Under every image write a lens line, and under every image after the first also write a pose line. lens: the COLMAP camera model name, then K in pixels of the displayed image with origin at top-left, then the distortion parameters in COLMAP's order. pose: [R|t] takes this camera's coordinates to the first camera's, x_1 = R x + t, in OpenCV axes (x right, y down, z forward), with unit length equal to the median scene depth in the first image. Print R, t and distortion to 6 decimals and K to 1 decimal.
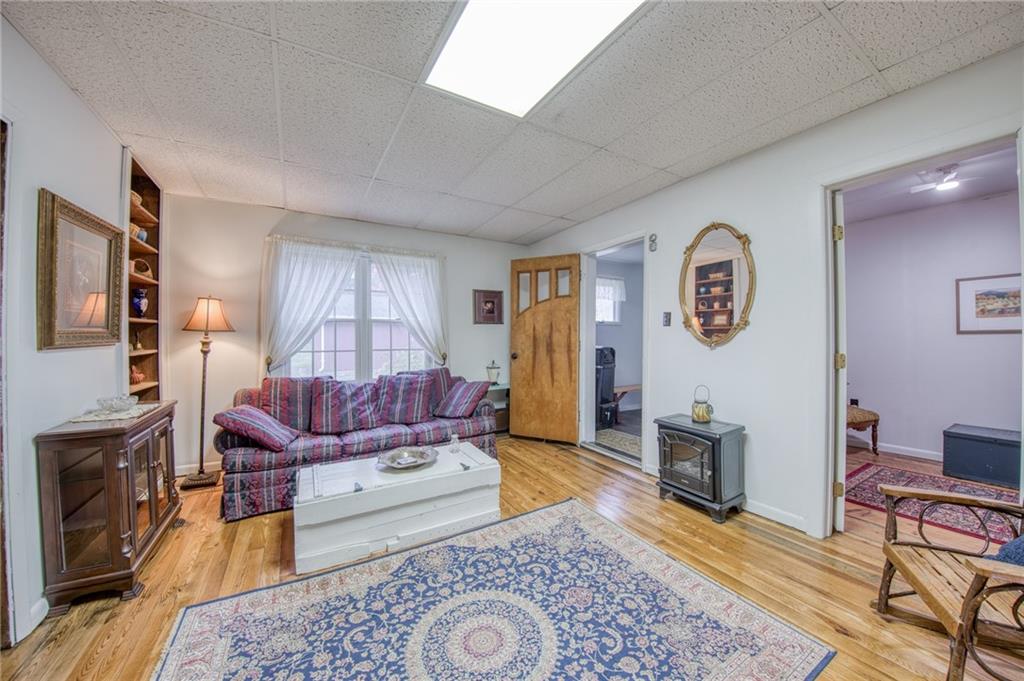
lens RADIAL K [[372.2, 0, 511.3], [0, 372.2, 338.2], [0, 0, 1]] dist [-0.009397, -0.006497]
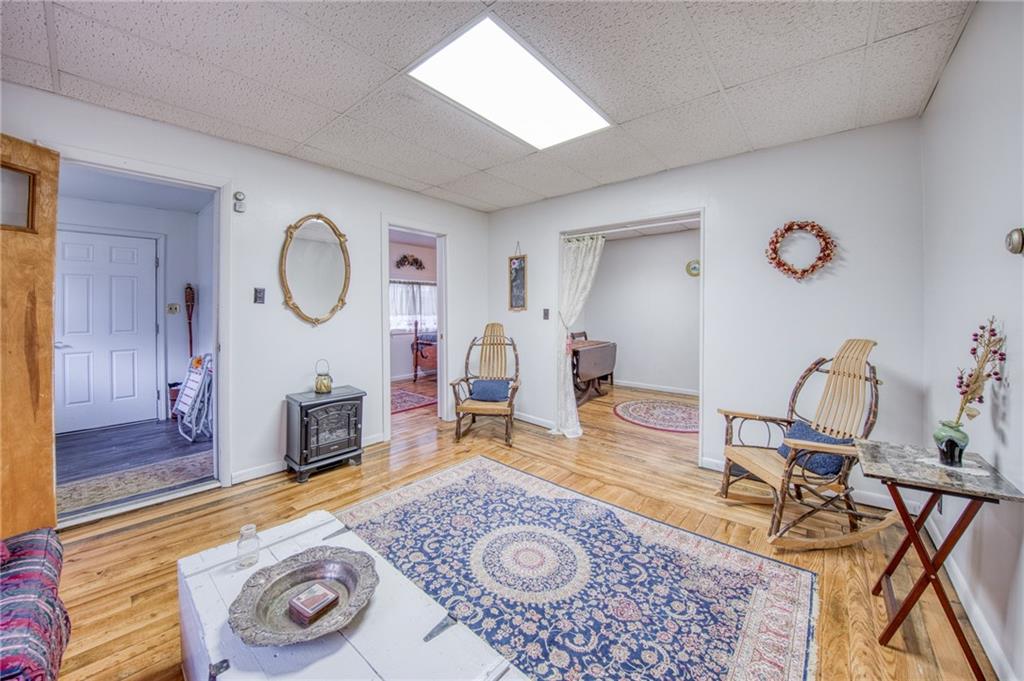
lens RADIAL K [[372.2, 0, 506.9], [0, 372.2, 309.5], [0, 0, 1]] dist [-0.009397, -0.006497]
pose [[-0.329923, 0.011940, 0.943932, -0.750211], [0.009028, 0.999914, -0.009493, -0.004533], [-0.943965, 0.005390, -0.330003, 0.894148]]
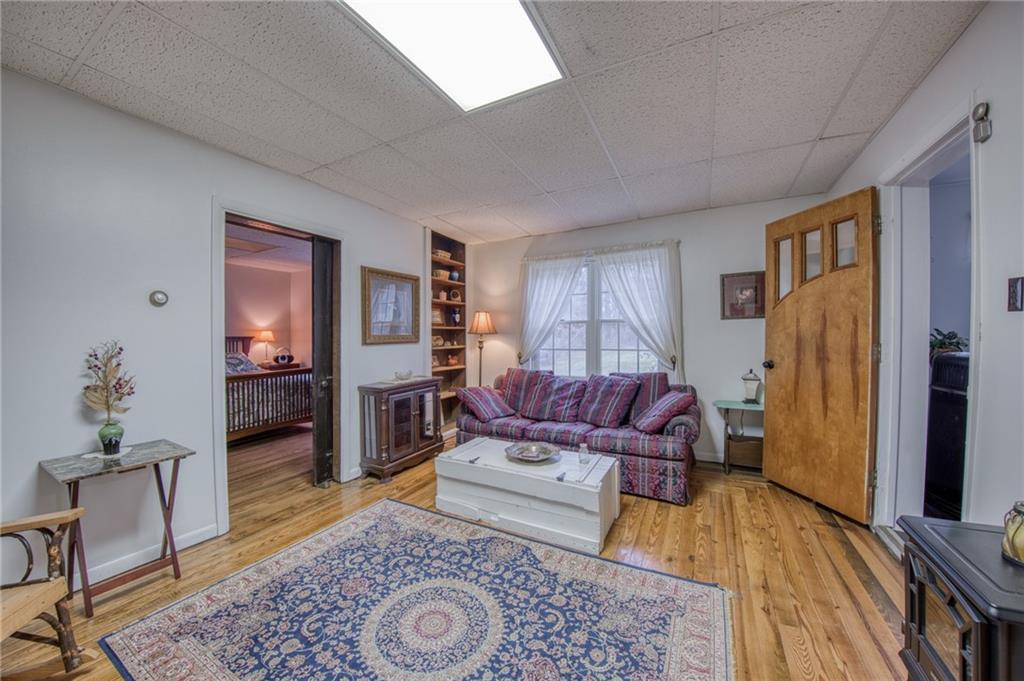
lens RADIAL K [[372.2, 0, 505.2], [0, 372.2, 337.1], [0, 0, 1]] dist [-0.009397, -0.006497]
pose [[0.511913, -0.003086, -0.859032, 0.570677], [-0.000311, 0.999993, -0.003777, 0.000166], [0.859037, 0.002201, 0.511909, 0.381878]]
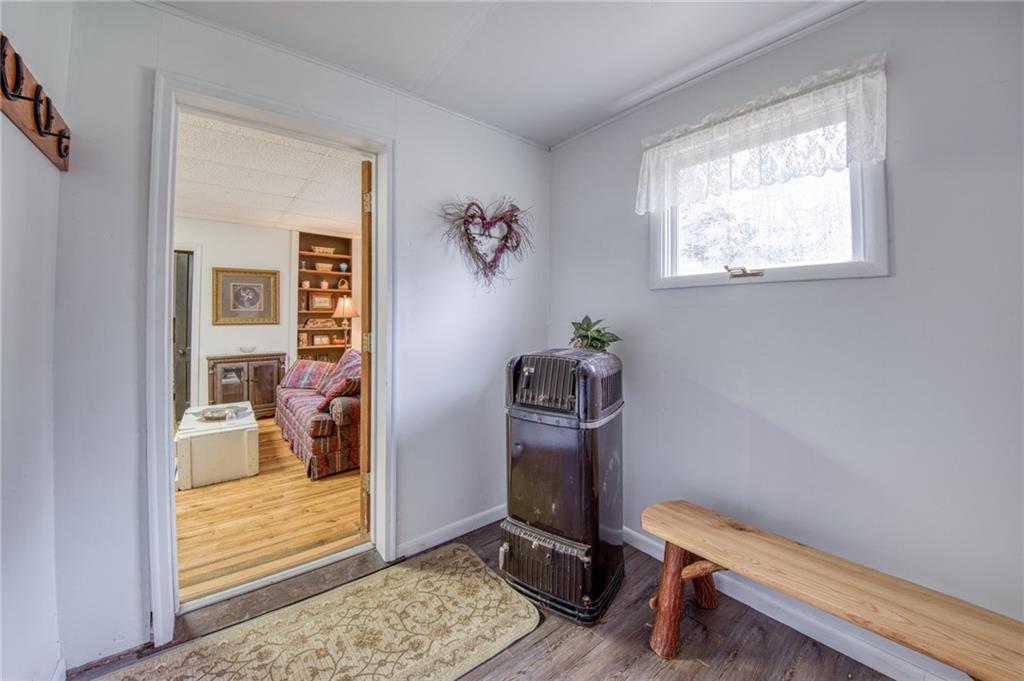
lens RADIAL K [[372.2, 0, 499.5], [0, 372.2, 317.3], [0, 0, 1]] dist [-0.009397, -0.006497]
pose [[0.133138, -0.006632, -0.991075, 1.096523], [-0.003389, 0.999969, -0.007147, -0.009205], [0.991092, 0.004310, 0.133112, 1.726951]]
